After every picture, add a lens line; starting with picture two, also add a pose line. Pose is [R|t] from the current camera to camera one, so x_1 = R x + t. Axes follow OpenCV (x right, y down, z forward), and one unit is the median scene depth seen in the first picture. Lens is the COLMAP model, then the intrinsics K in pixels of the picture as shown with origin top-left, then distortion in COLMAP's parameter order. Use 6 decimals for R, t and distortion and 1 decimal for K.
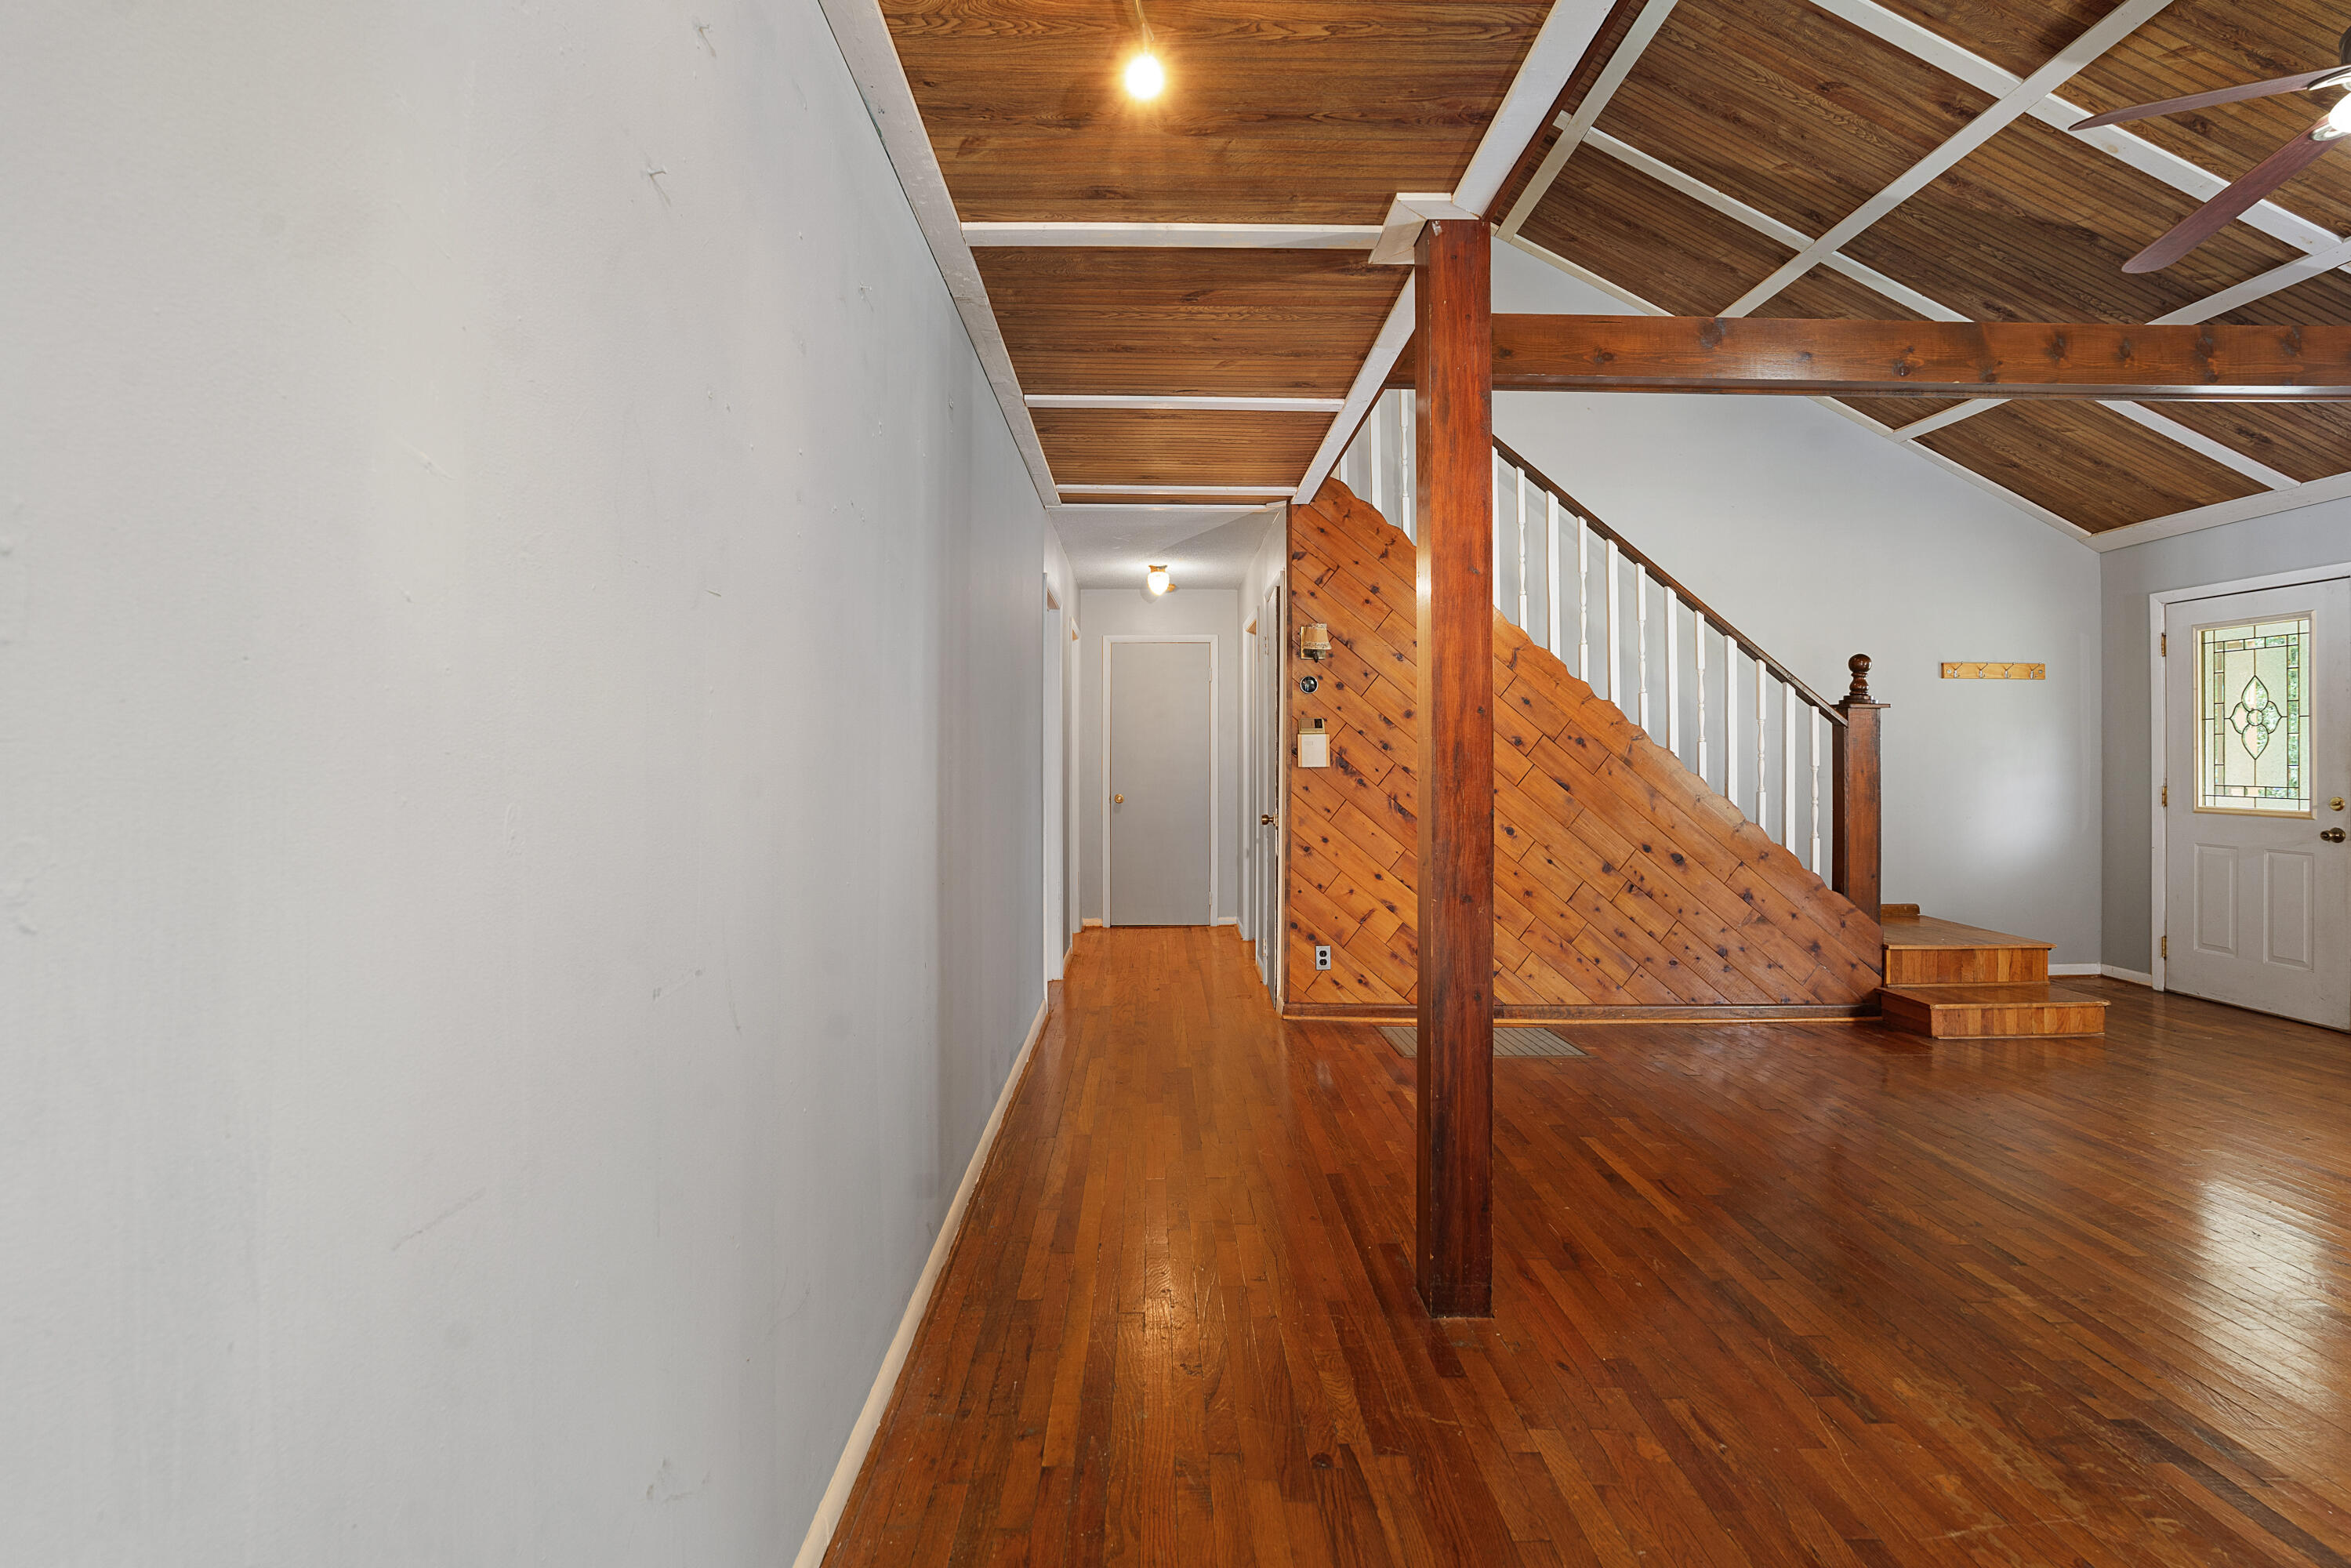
lens RADIAL K [[1117.1, 0, 1177.4], [0, 1117.1, 765.3], [0, 0, 1]] dist [-0.045087, 0.018683]
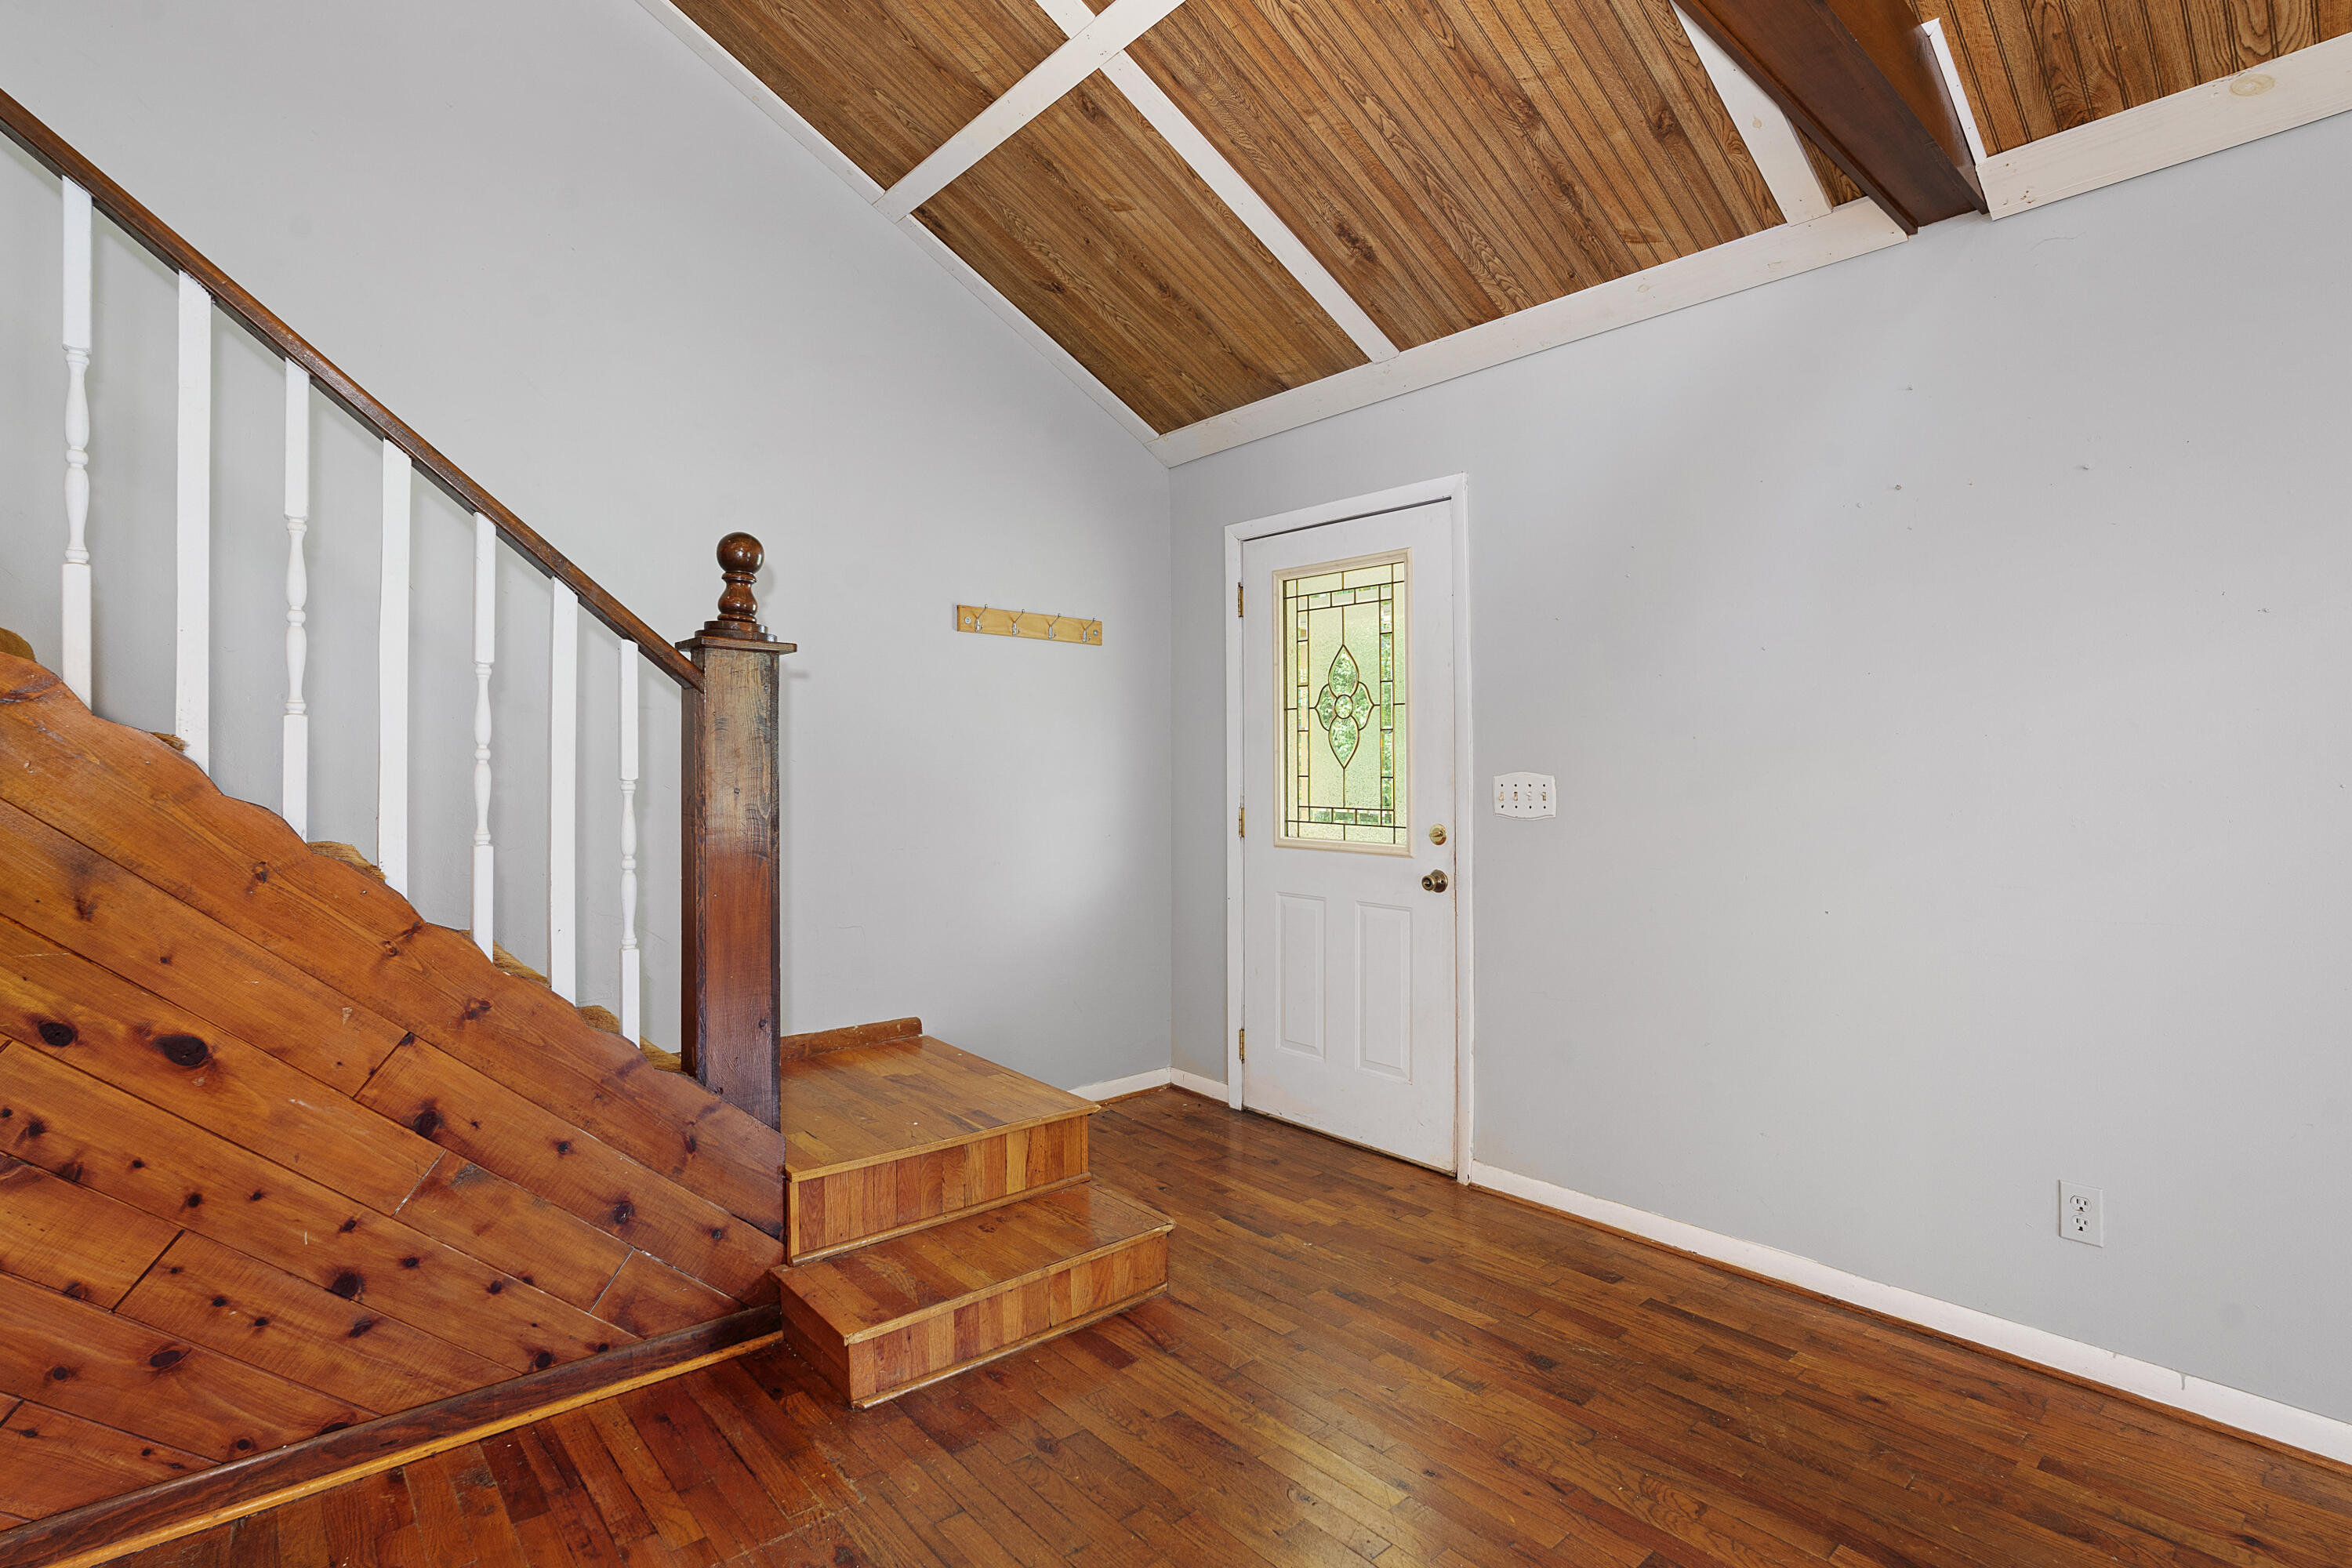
lens RADIAL K [[1117.5, 0, 1177.9], [0, 1117.5, 765.3], [0, 0, 1]] dist [-0.045087, 0.018683]
pose [[0.765864, 0.005504, 0.642979, 0.467192], [0.000176, 0.999962, -0.008769, -0.001202], [-0.643002, 0.006829, 0.765834, 0.537567]]
